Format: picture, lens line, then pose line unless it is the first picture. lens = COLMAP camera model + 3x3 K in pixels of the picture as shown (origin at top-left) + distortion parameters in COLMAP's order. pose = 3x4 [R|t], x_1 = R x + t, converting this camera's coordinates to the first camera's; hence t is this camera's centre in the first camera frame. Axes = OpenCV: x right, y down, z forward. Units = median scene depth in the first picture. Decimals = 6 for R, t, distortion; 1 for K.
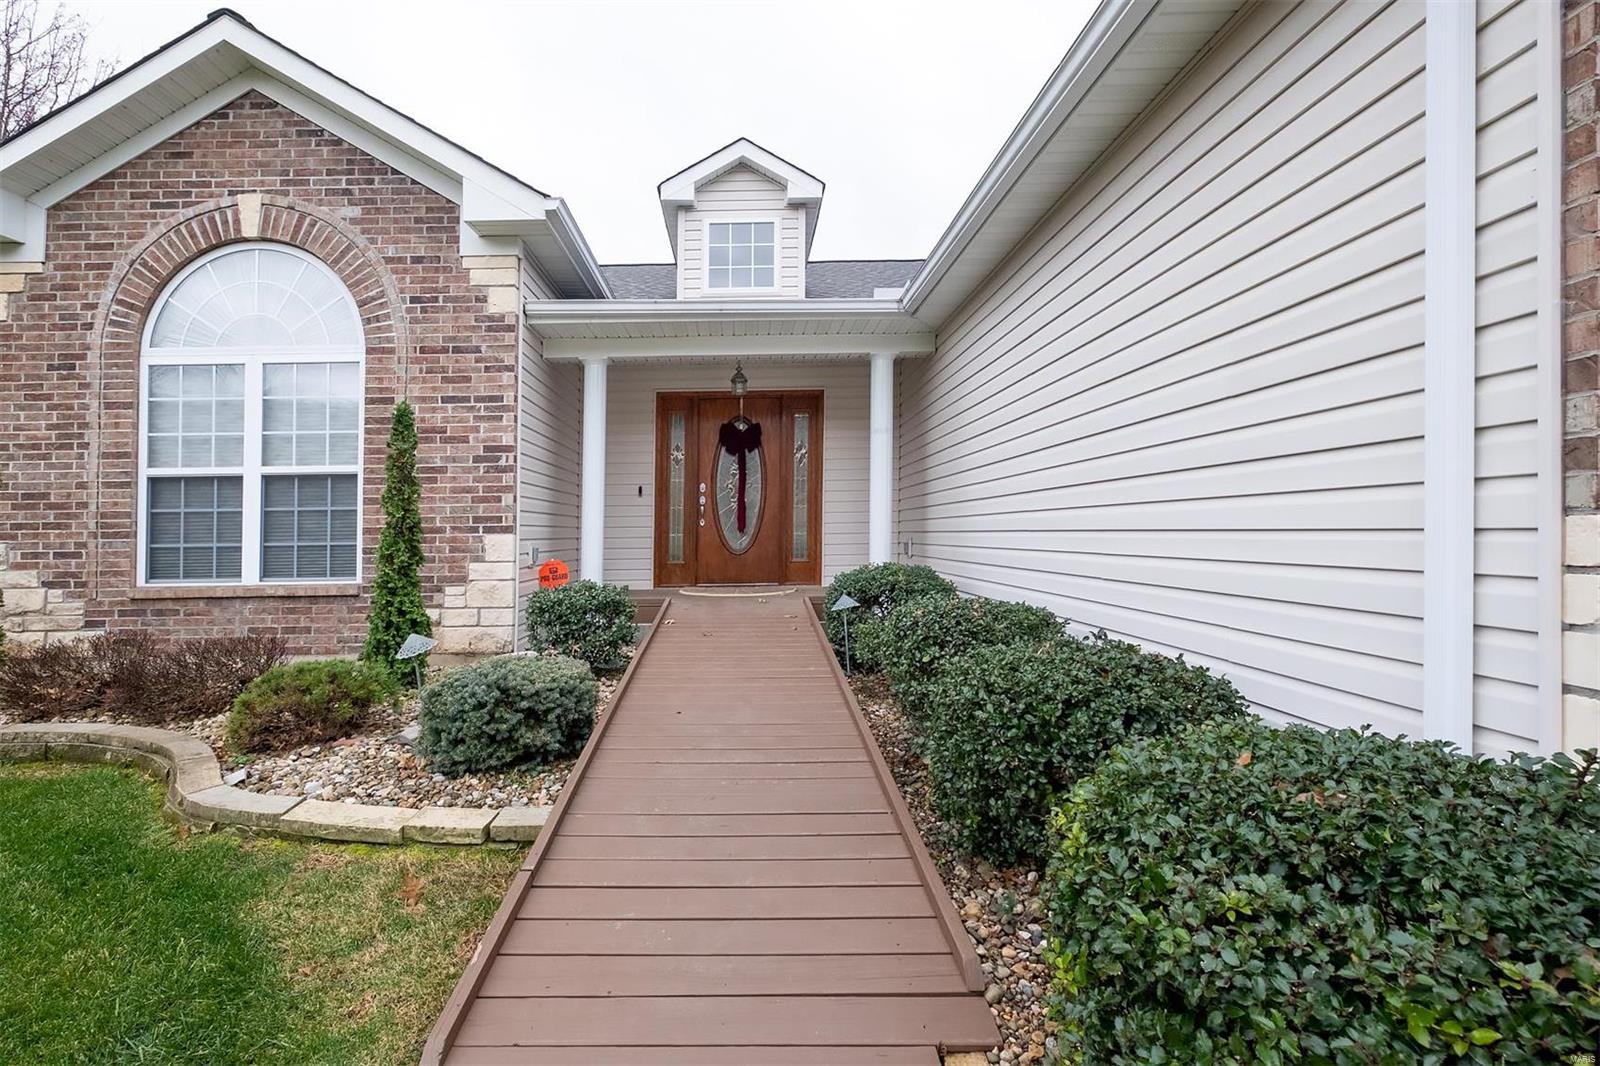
lens RADIAL K [[736.4, 0, 853.1], [0, 736.4, 495.7], [0, 0, 1]] dist [0.003030, 0.000049]
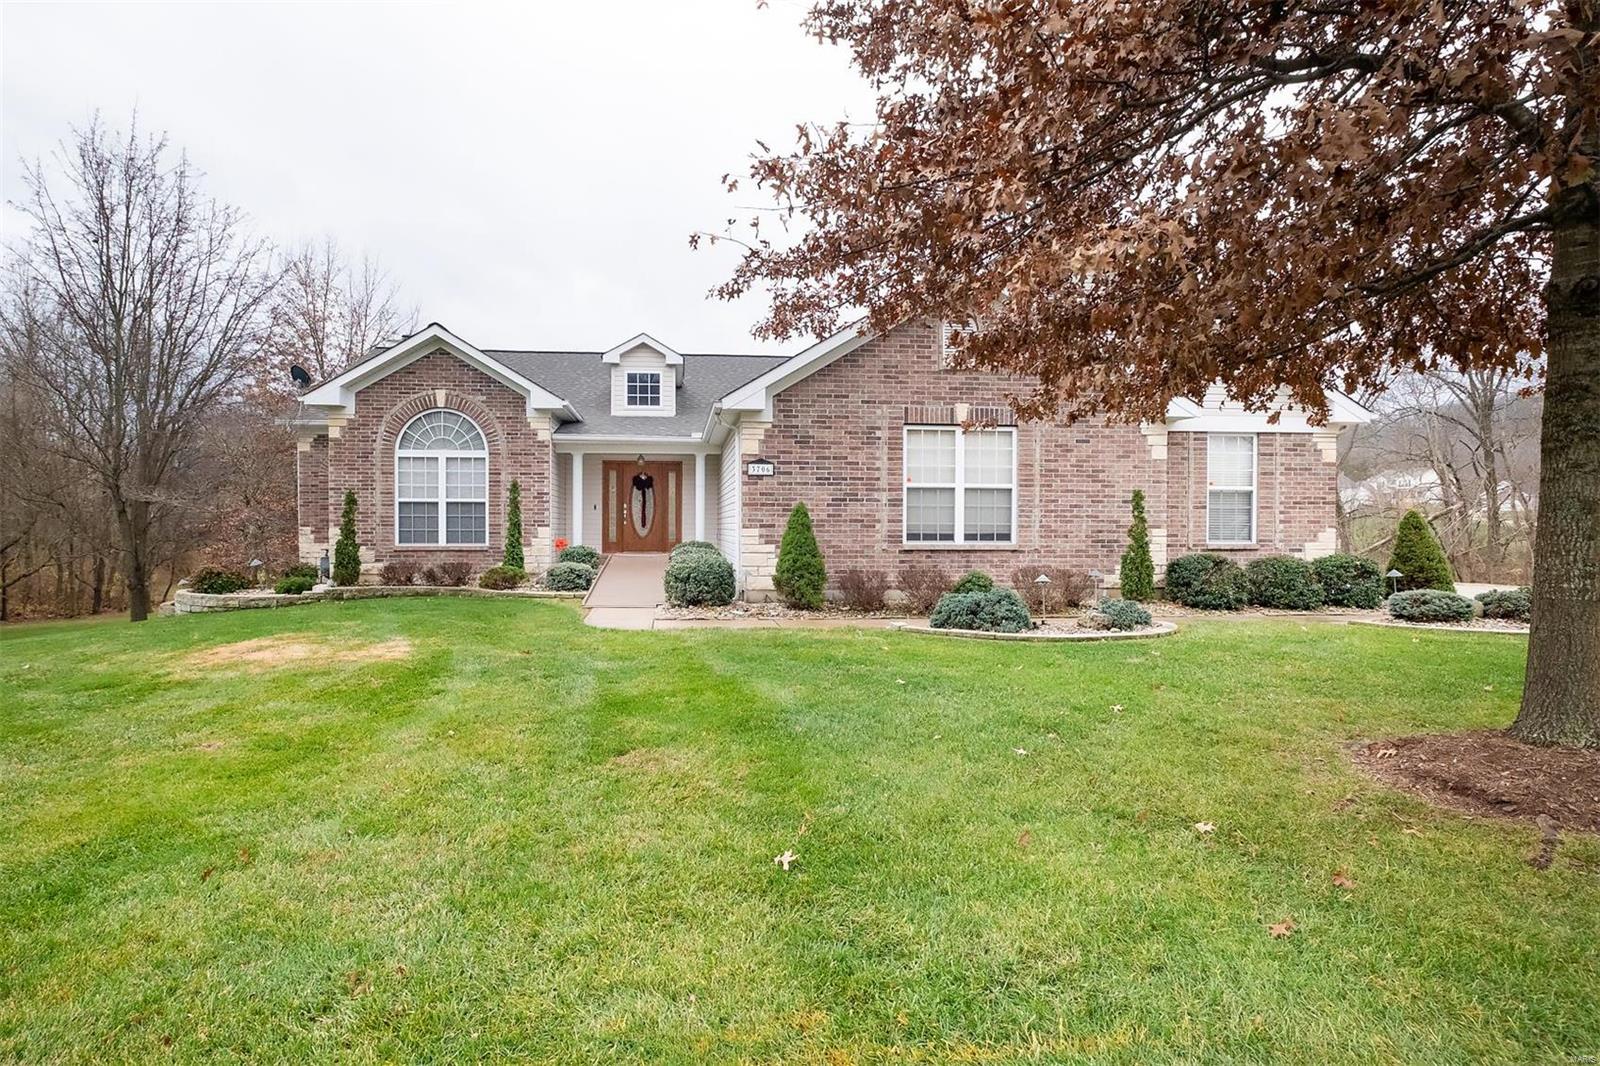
lens RADIAL K [[737.0, 0, 828.2], [0, 737.0, 564.3], [0, 0, 1]] dist [-0.001580, 0.000746]
pose [[0.997958, 0.013333, 0.062471, 0.341699], [-0.019513, 0.994857, 0.099389, -0.091225], [-0.060825, -0.100405, 0.993086, -1.587881]]
